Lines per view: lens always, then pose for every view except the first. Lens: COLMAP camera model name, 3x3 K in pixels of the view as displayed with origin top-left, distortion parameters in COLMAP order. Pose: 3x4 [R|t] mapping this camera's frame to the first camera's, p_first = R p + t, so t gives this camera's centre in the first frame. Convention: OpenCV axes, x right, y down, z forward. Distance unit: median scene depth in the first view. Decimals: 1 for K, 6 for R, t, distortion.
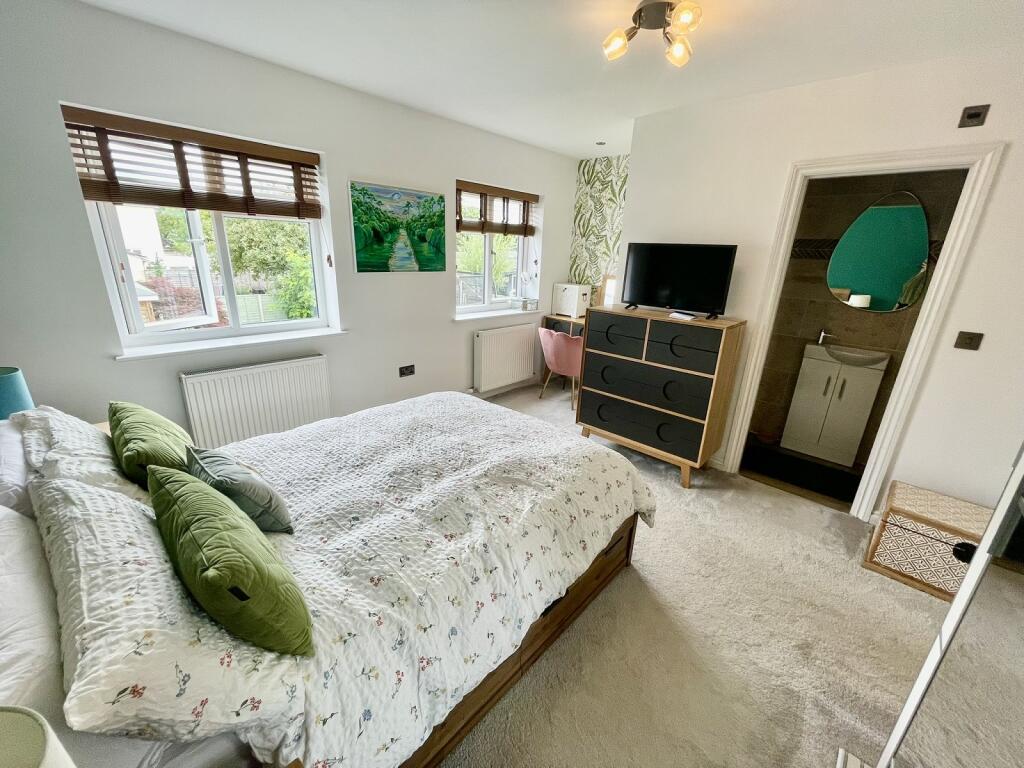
lens RADIAL K [[413.4, 0, 509.3], [0, 413.4, 386.2], [0, 0, 1]] dist [-0.003088, 0.000403]
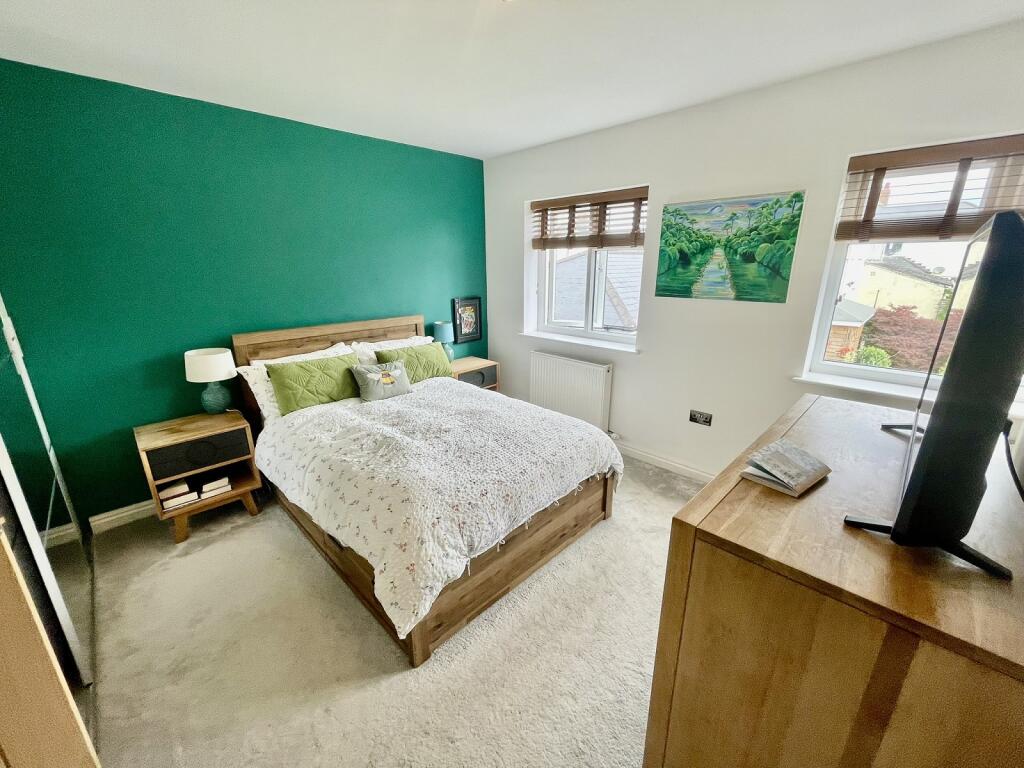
lens RADIAL K [[413.4, 0, 509.5], [0, 413.4, 384.0], [0, 0, 1]] dist [-0.003088, 0.000403]
pose [[-0.022592, 0.239483, -0.970638, 0.613638], [-0.315381, 0.919603, 0.234233, -0.195892], [0.948696, 0.311412, 0.054753, 0.654217]]
